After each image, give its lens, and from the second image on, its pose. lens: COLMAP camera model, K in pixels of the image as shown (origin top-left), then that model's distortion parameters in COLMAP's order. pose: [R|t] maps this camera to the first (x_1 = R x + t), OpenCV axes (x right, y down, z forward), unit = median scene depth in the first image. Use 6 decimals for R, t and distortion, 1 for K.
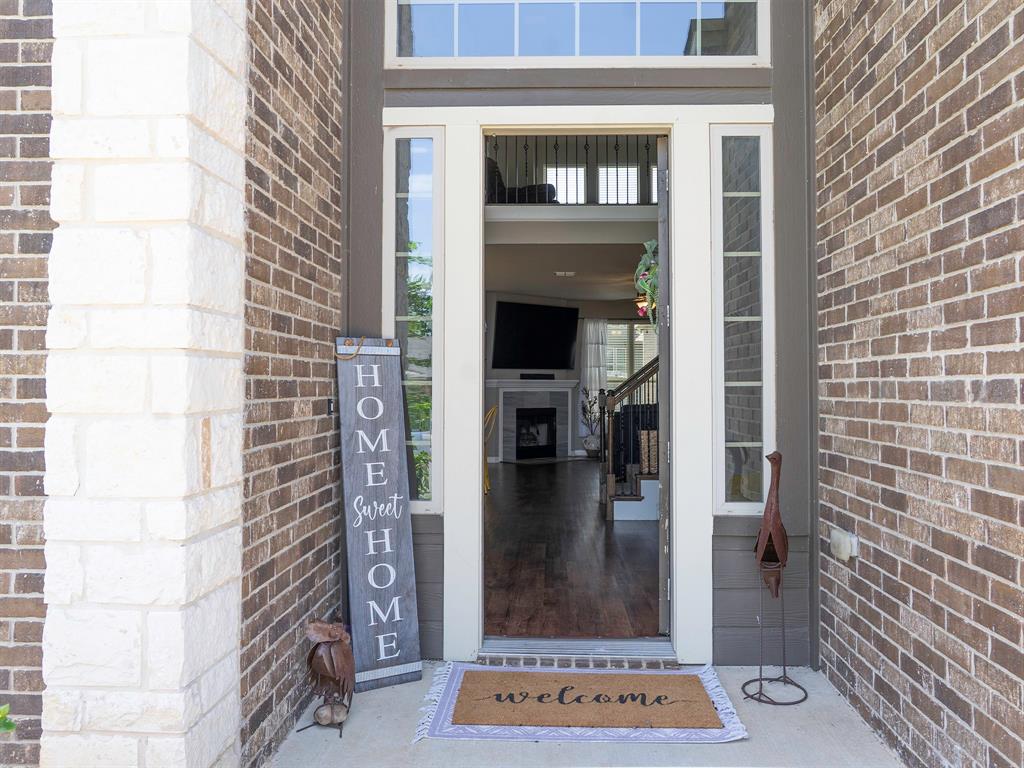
lens RADIAL K [[797.0, 0, 517.0], [0, 797.0, 379.5], [0, 0, 1]] dist [-0.015653, 0.012750]
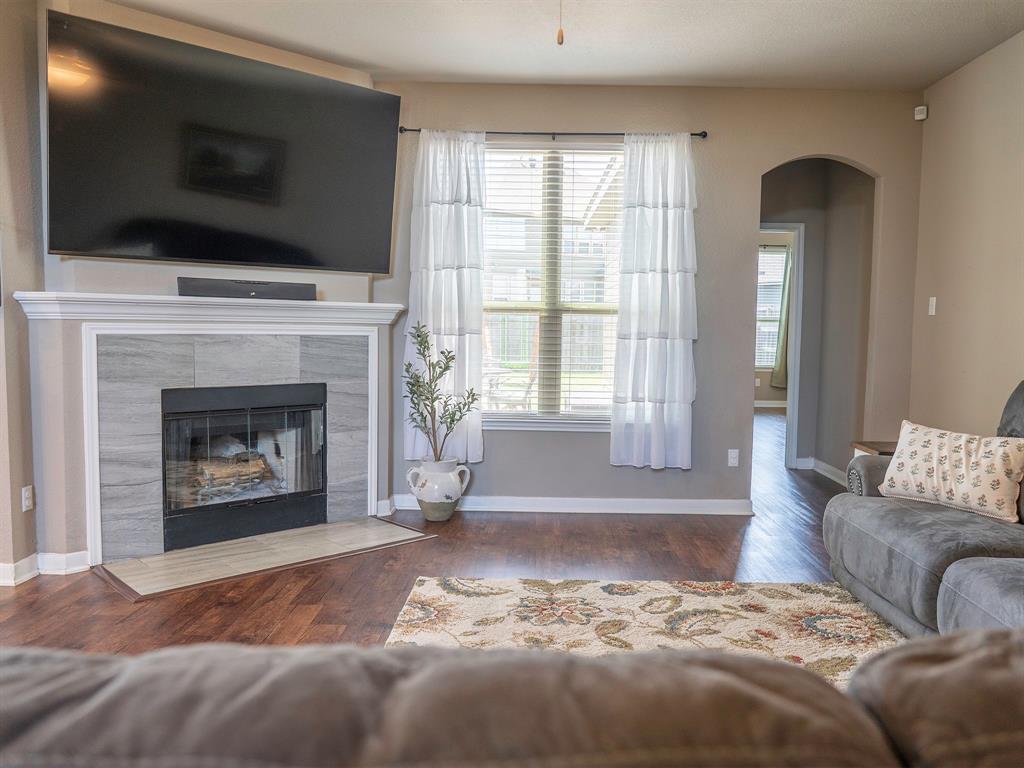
lens RADIAL K [[797.0, 0, 516.3], [0, 797.0, 377.7], [0, 0, 1]] dist [-0.015653, 0.012750]
pose [[0.999376, 0.011039, 0.033541, 0.122230], [-0.013424, 0.997333, 0.071738, 0.007523], [-0.032660, -0.072143, 0.996859, 0.664443]]
